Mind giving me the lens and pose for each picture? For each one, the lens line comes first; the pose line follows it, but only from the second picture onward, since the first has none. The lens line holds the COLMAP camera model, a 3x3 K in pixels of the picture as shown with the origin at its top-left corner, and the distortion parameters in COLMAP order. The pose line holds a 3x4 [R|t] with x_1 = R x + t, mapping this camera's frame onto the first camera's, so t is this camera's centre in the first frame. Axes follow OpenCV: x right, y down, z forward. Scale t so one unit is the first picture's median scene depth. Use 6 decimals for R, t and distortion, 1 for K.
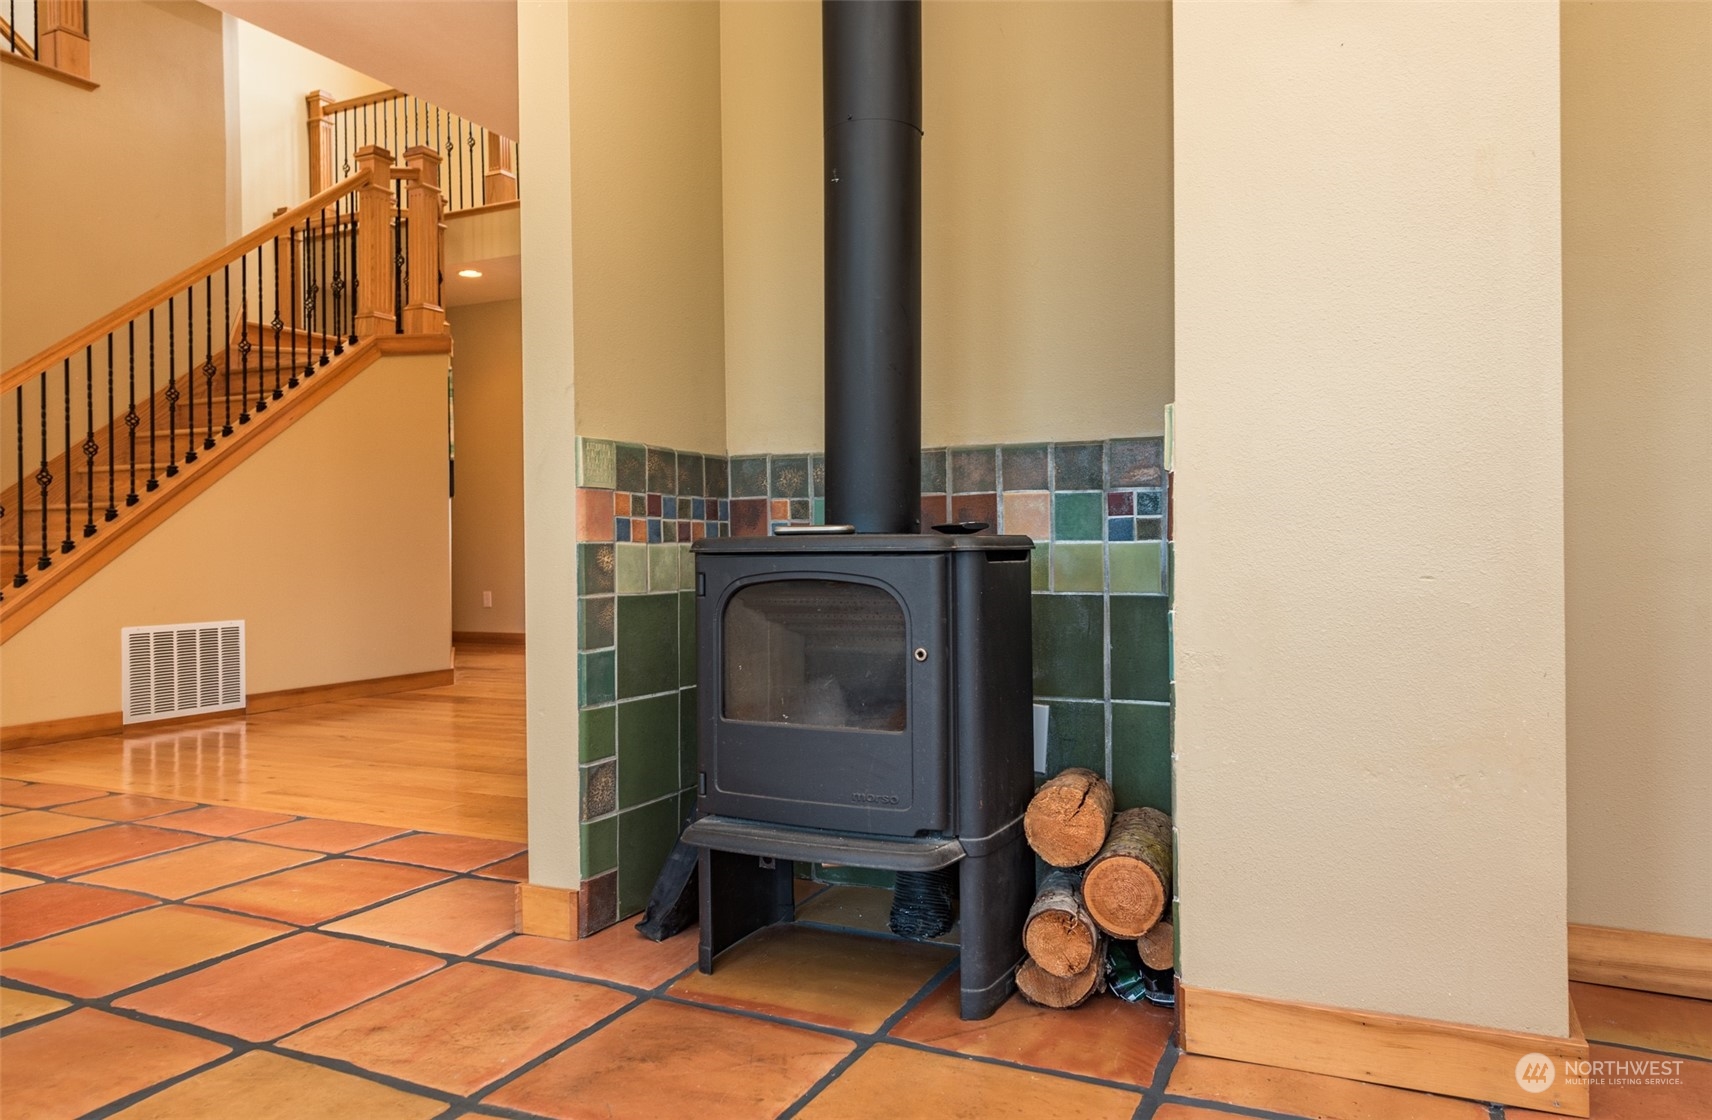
lens RADIAL K [[1180.1, 0, 856.3], [0, 1180.1, 557.7], [0, 0, 1]] dist [0.004937, 0.006212]
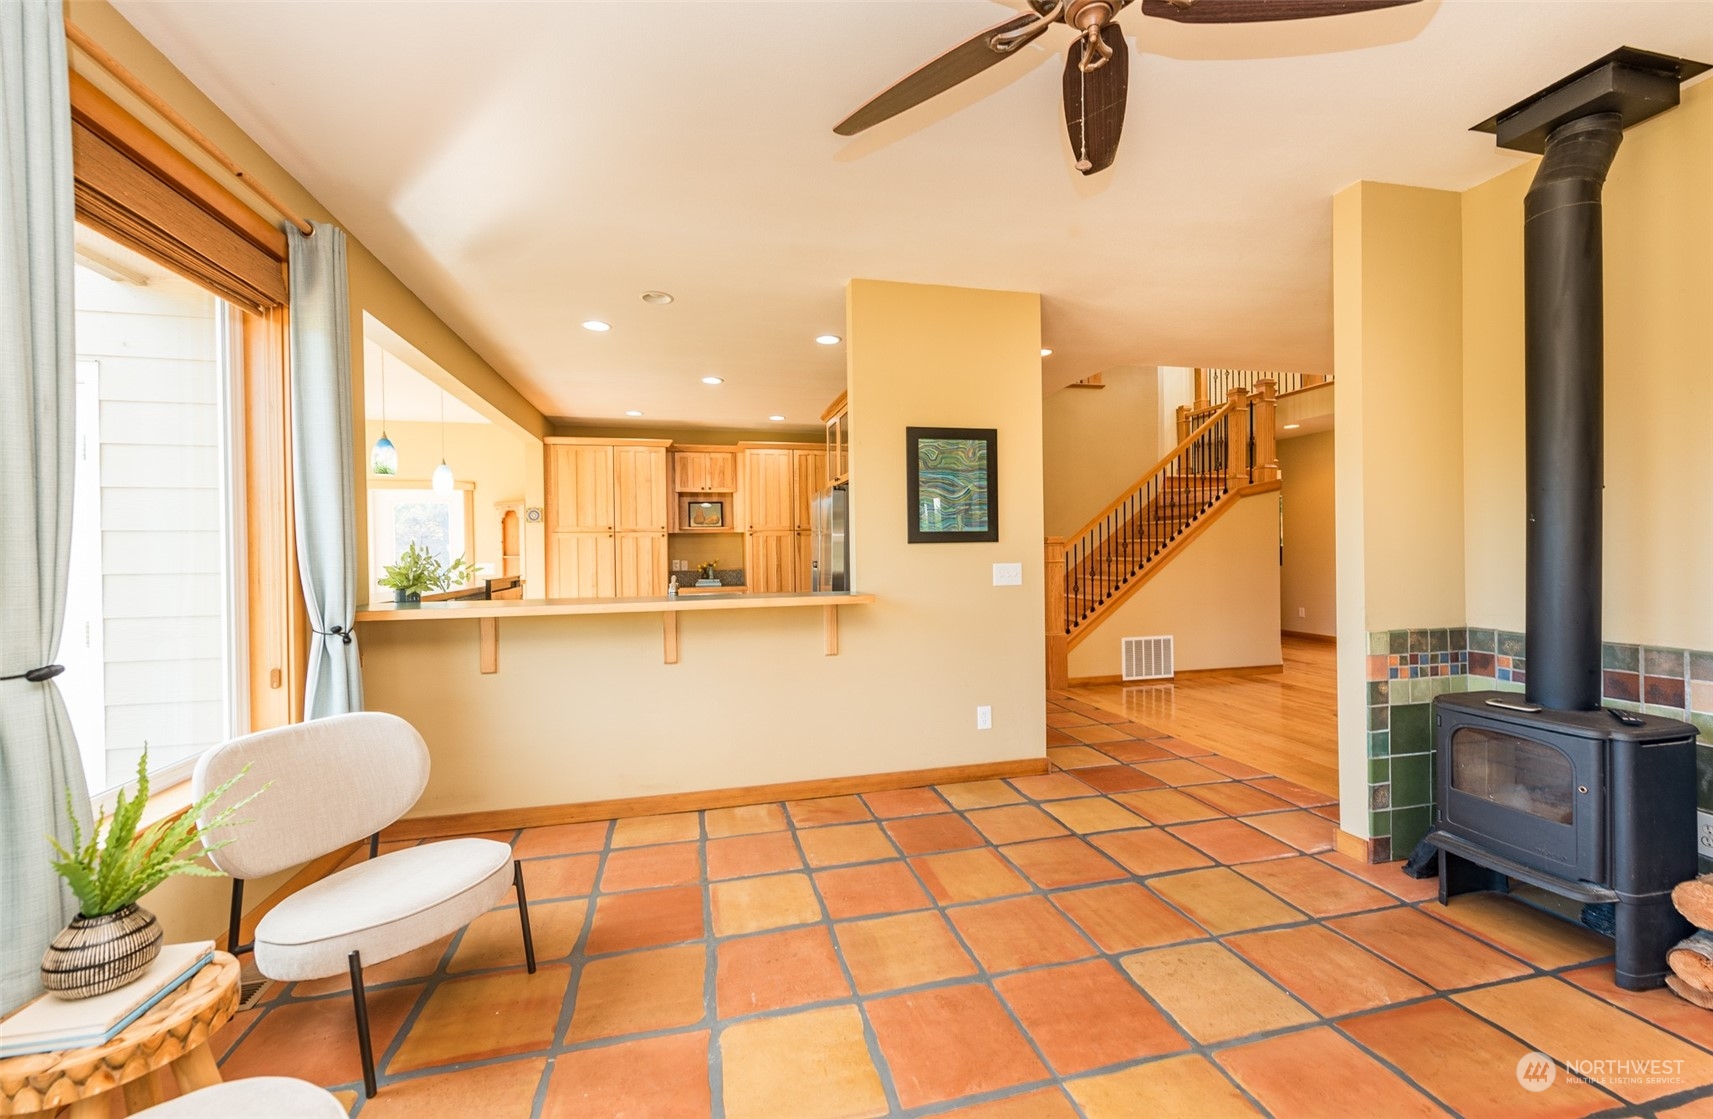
lens RADIAL K [[674.0, 0, 855.0], [0, 674.0, 556.8], [0, 0, 1]] dist [0.011441, -0.000996]
pose [[0.637949, 0.004565, -0.770065, 0.117424], [0.003561, 0.999954, 0.008877, -0.242878], [0.770070, -0.008405, 0.637904, -0.497271]]
